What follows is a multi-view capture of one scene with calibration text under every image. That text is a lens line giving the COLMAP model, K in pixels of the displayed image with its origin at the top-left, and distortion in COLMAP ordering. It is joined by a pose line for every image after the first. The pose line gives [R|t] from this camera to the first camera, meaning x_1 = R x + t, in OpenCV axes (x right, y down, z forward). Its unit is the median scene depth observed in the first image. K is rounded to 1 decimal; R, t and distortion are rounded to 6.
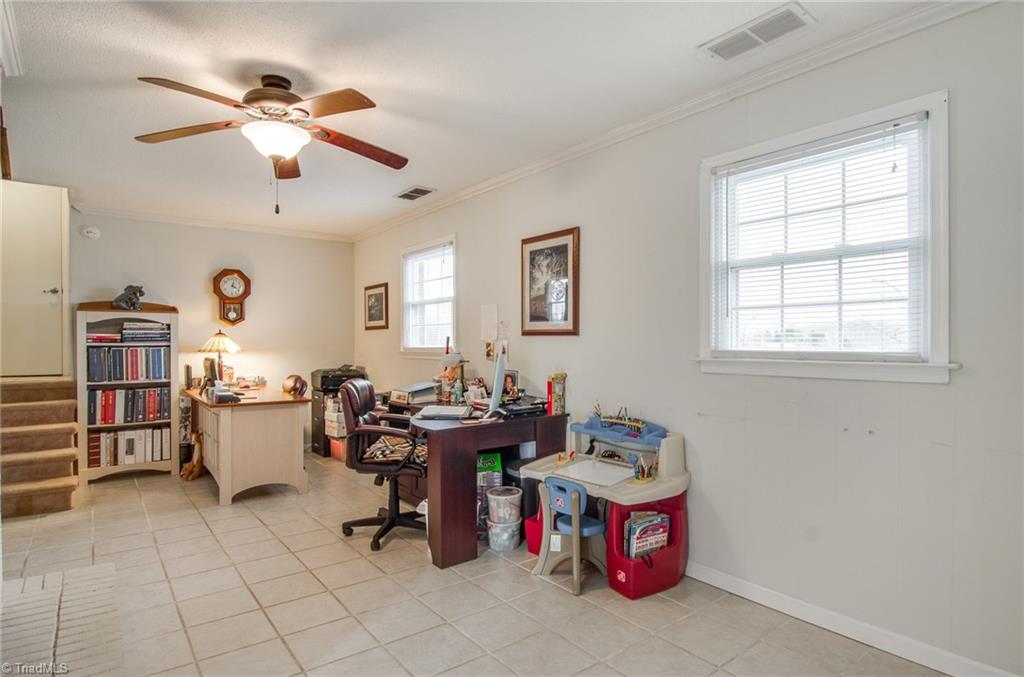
lens RADIAL K [[569.3, 0, 494.9], [0, 569.3, 341.3], [0, 0, 1]] dist [-0.016115, 0.000070]
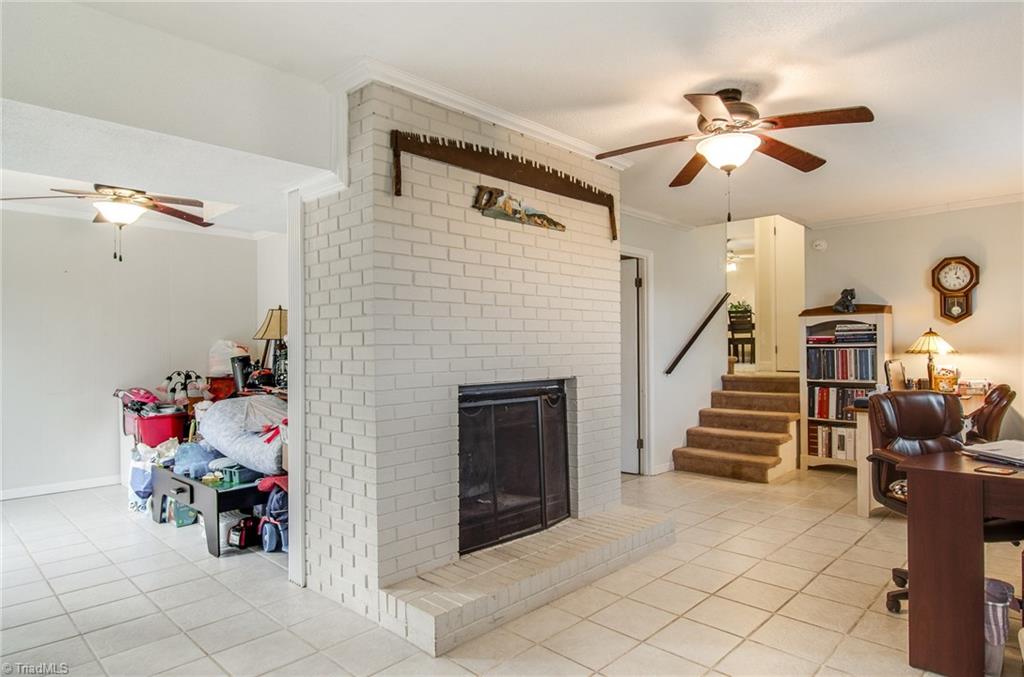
lens RADIAL K [[569.3, 0, 519.0], [0, 569.3, 334.7], [0, 0, 1]] dist [-0.016115, 0.000070]
pose [[0.171010, -0.021366, -0.985038, 0.296825], [0.012269, 0.999734, -0.019555, -0.001186], [0.985193, -0.008741, 0.171227, 0.231941]]
